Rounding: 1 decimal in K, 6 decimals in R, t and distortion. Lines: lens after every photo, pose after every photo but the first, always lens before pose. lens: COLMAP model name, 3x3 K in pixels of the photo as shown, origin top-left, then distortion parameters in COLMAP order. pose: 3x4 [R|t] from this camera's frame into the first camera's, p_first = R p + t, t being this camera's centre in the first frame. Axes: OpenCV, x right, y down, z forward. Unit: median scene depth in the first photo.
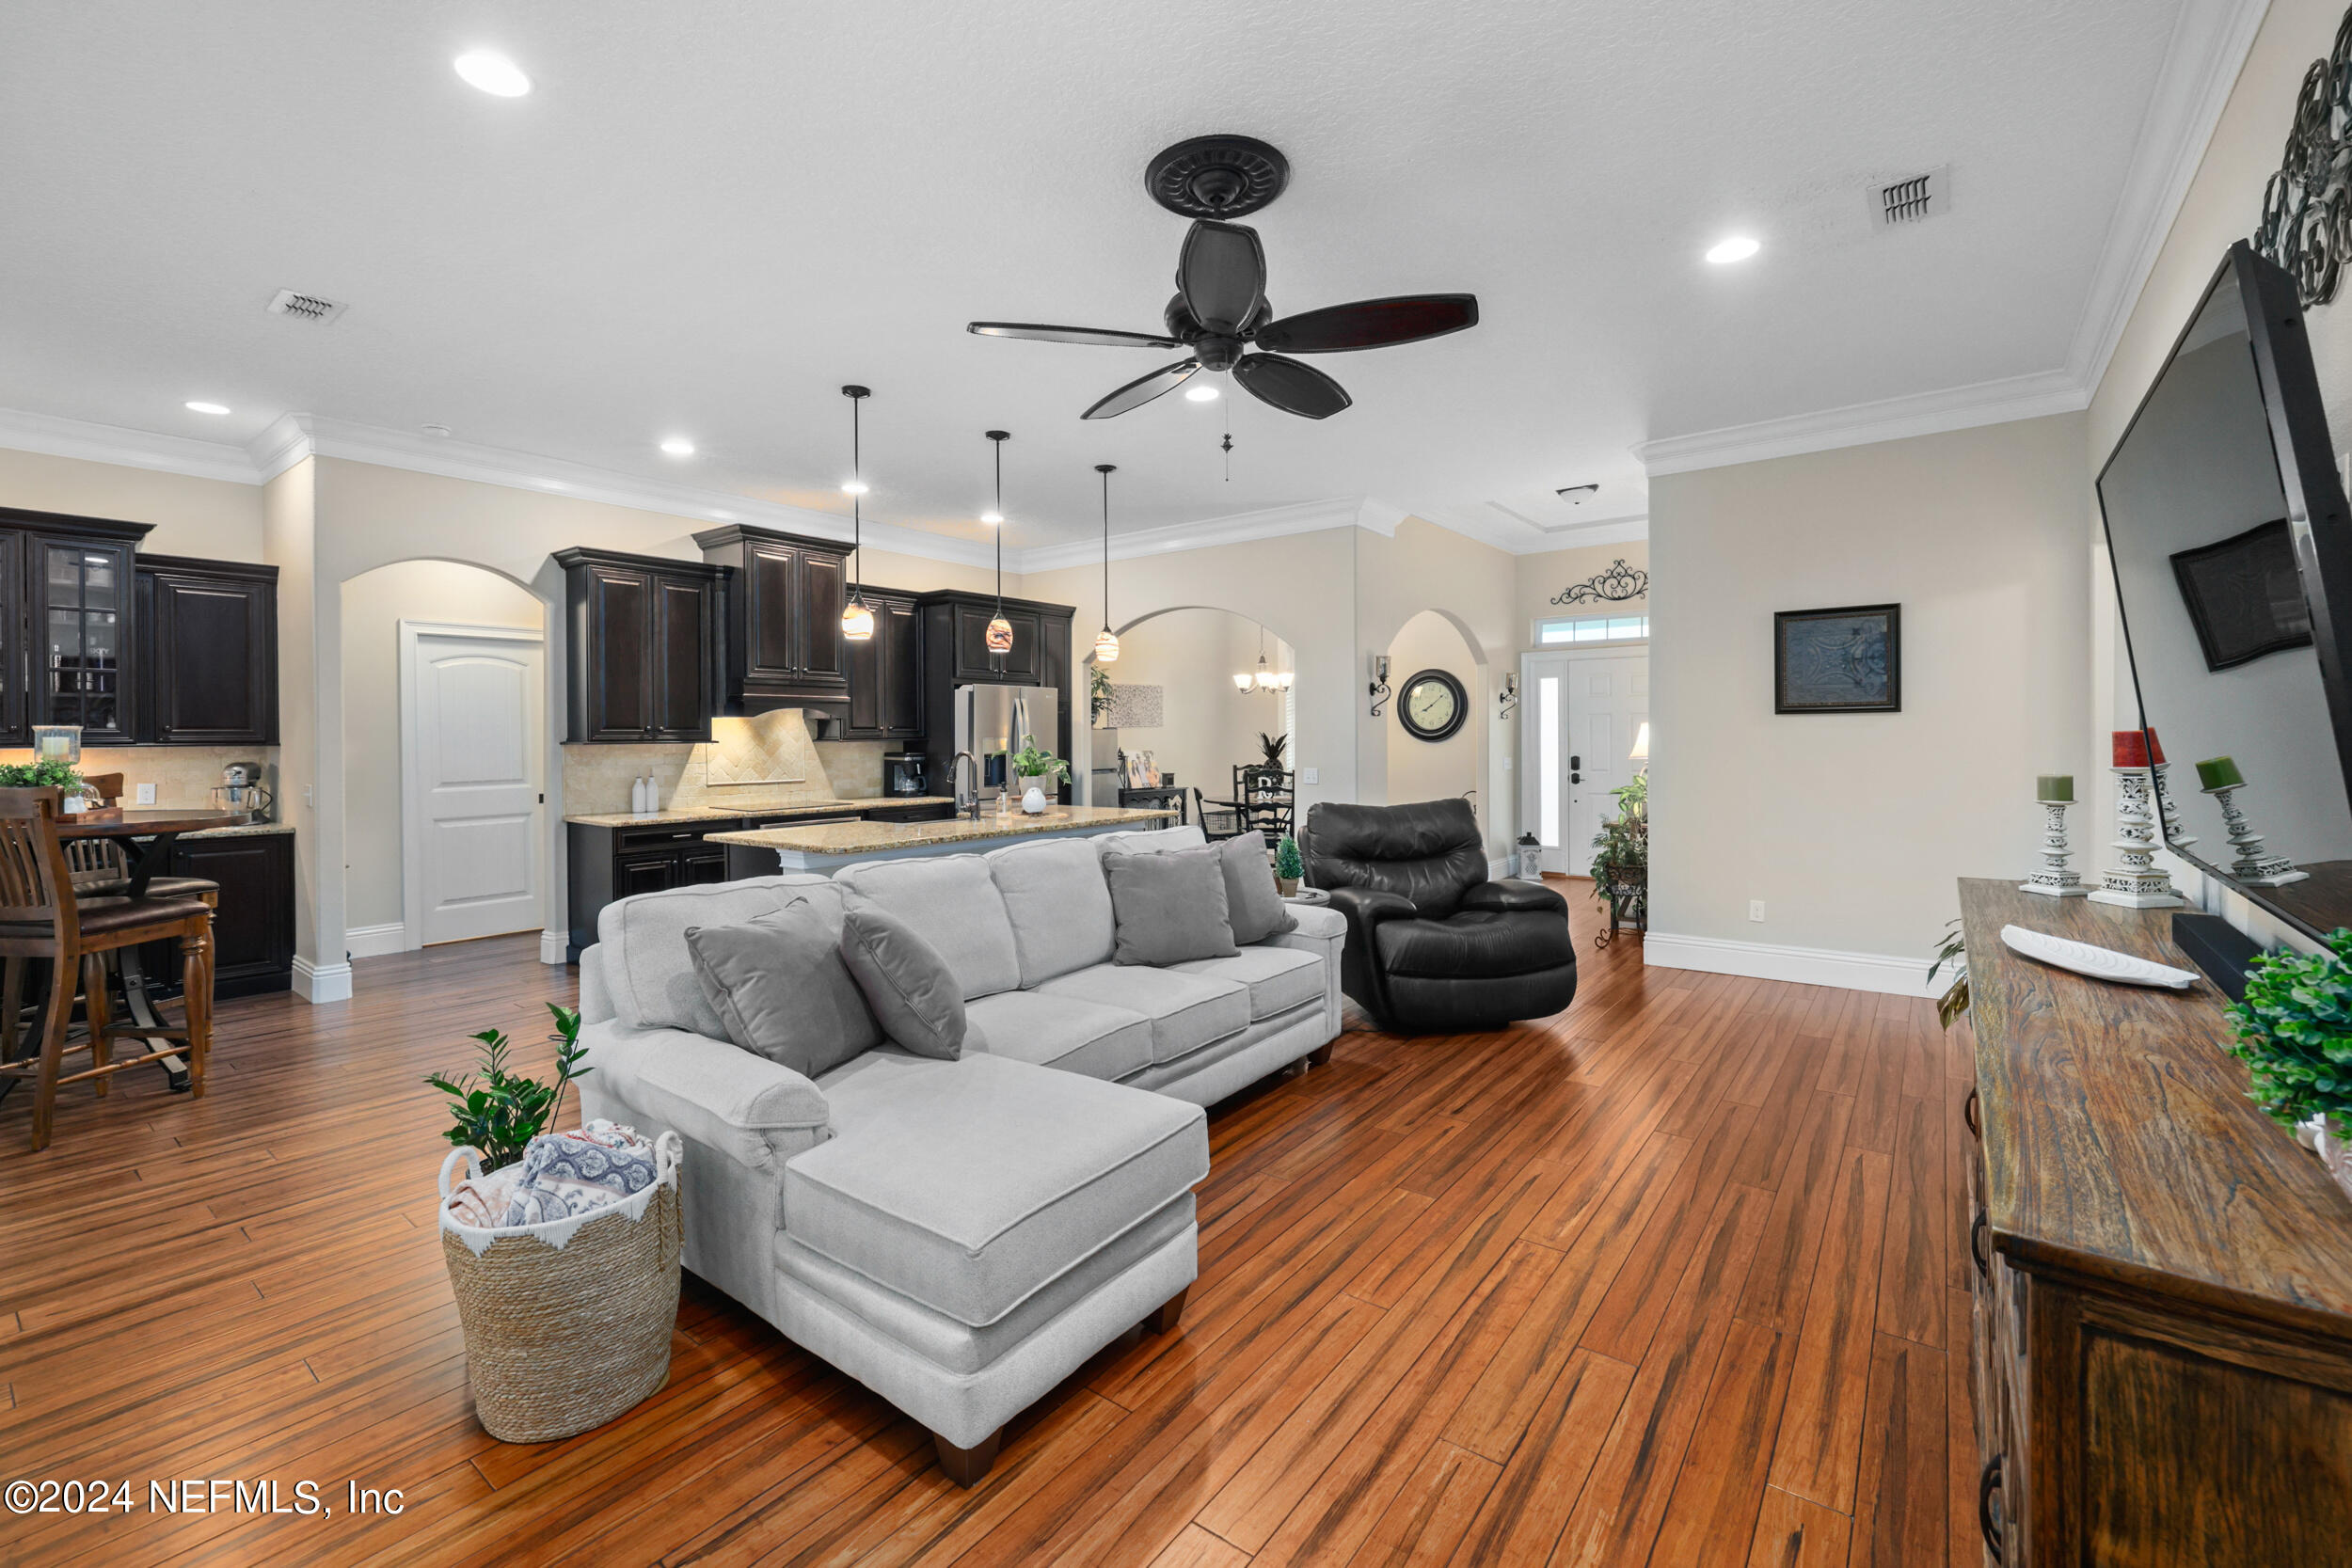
lens RADIAL K [[989.4, 0, 1150.3], [0, 989.4, 741.6], [0, 0, 1]] dist [-0.004018, 0.001283]
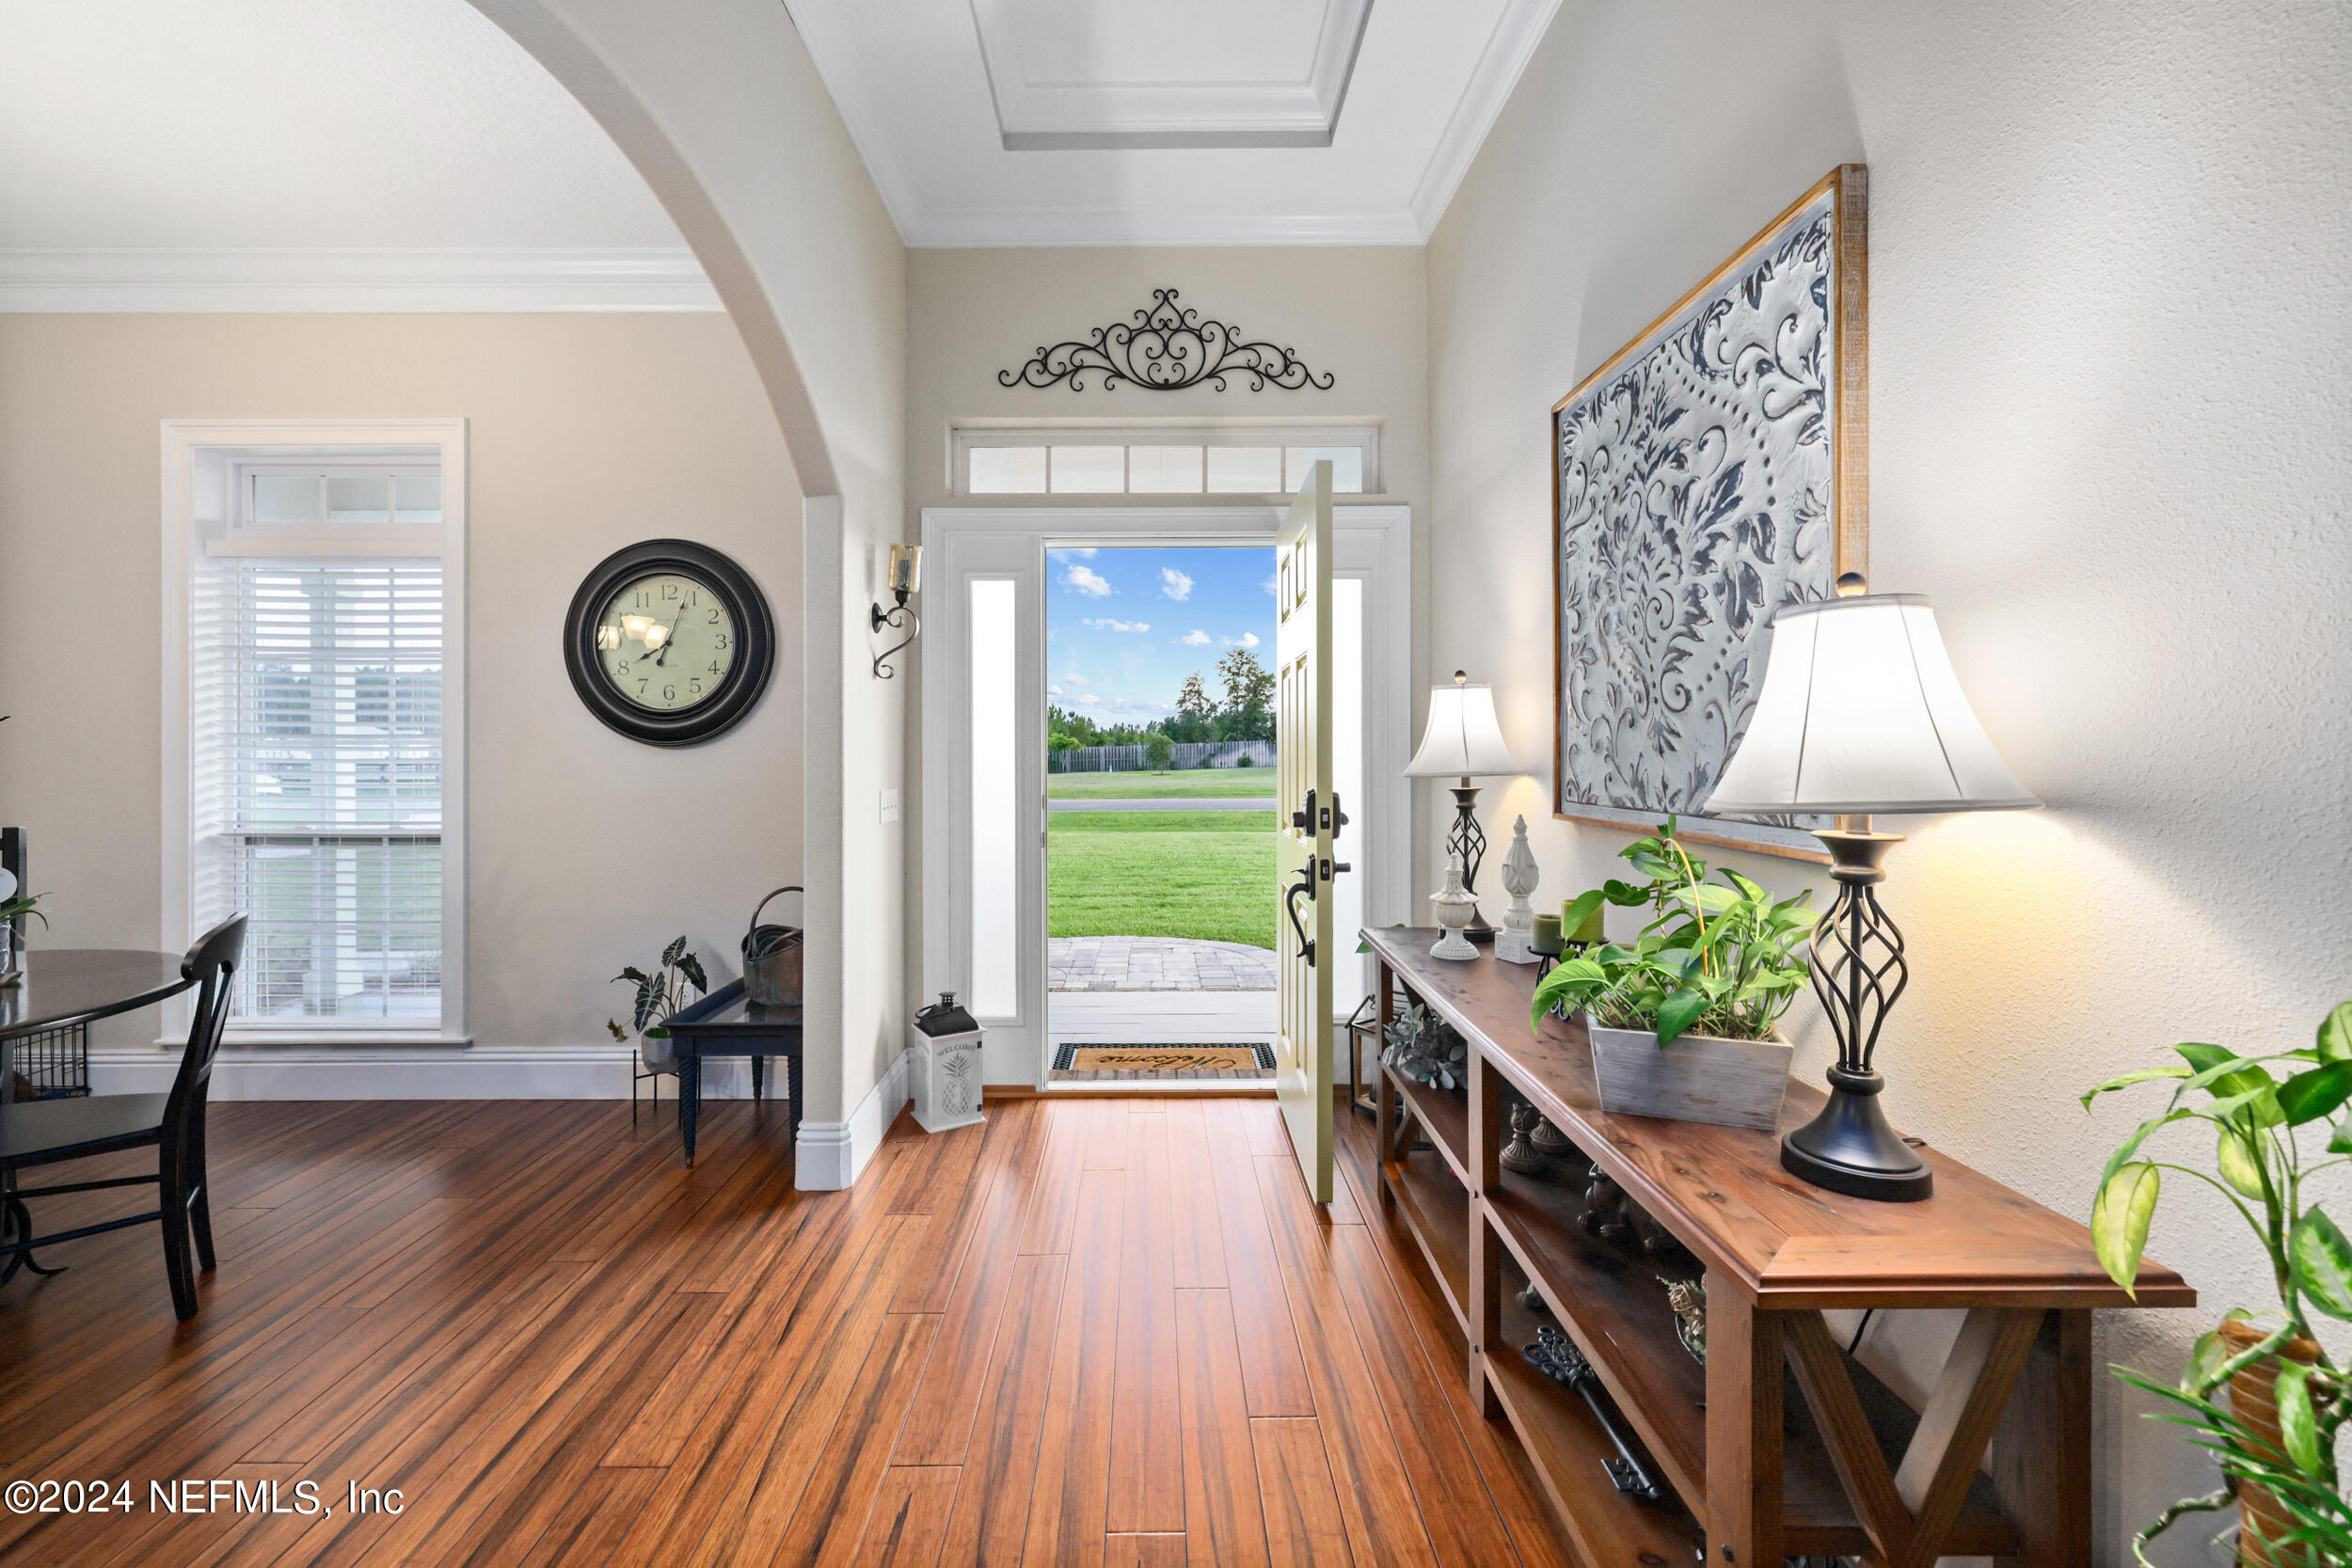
lens RADIAL K [[989.4, 0, 1151.7], [0, 989.4, 753.9], [0, 0, 1]] dist [-0.004018, 0.001283]
pose [[0.779264, 0.003537, 0.626686, 0.288703], [-0.000231, 0.999986, -0.005357, 0.007590], [-0.626696, 0.004030, 0.779254, 0.907114]]
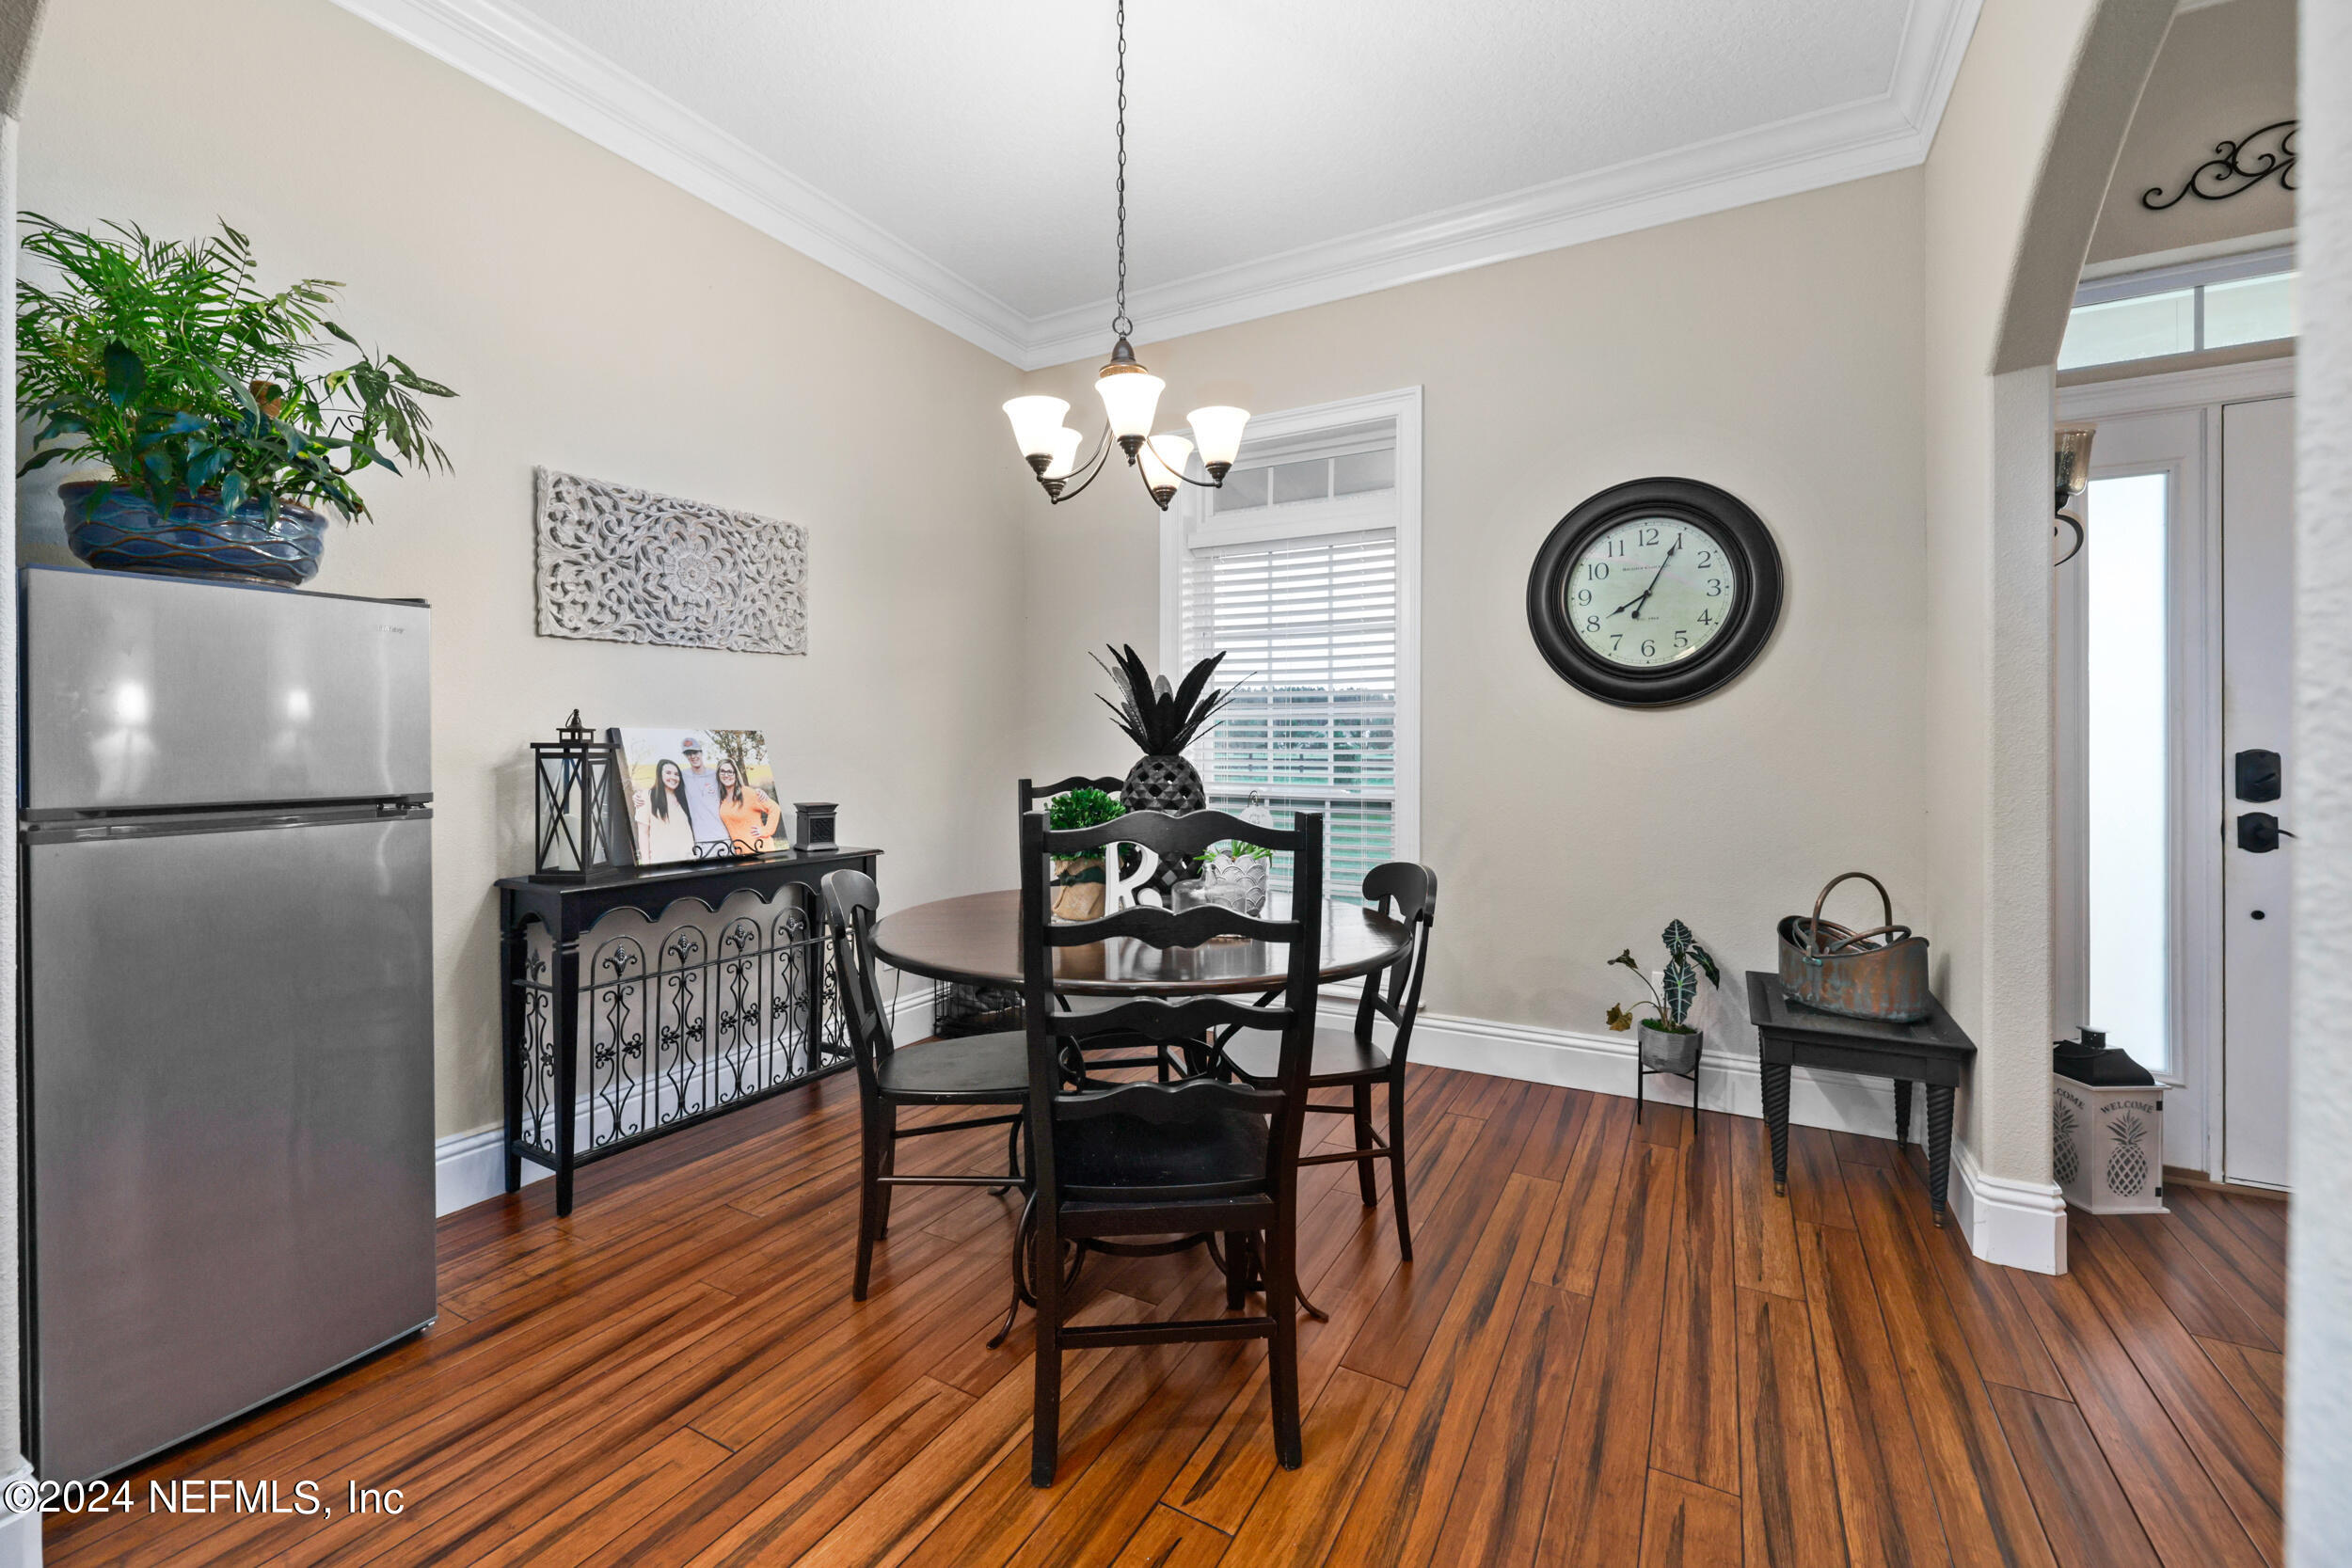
lens RADIAL K [[989.4, 0, 1140.9], [0, 989.4, 746.7], [0, 0, 1]] dist [-0.004018, 0.001283]
pose [[0.988954, 0.006534, 0.148080, 0.112133], [-0.005882, 0.999971, -0.004836, 0.022637], [-0.148108, 0.003911, 0.988963, 1.042174]]
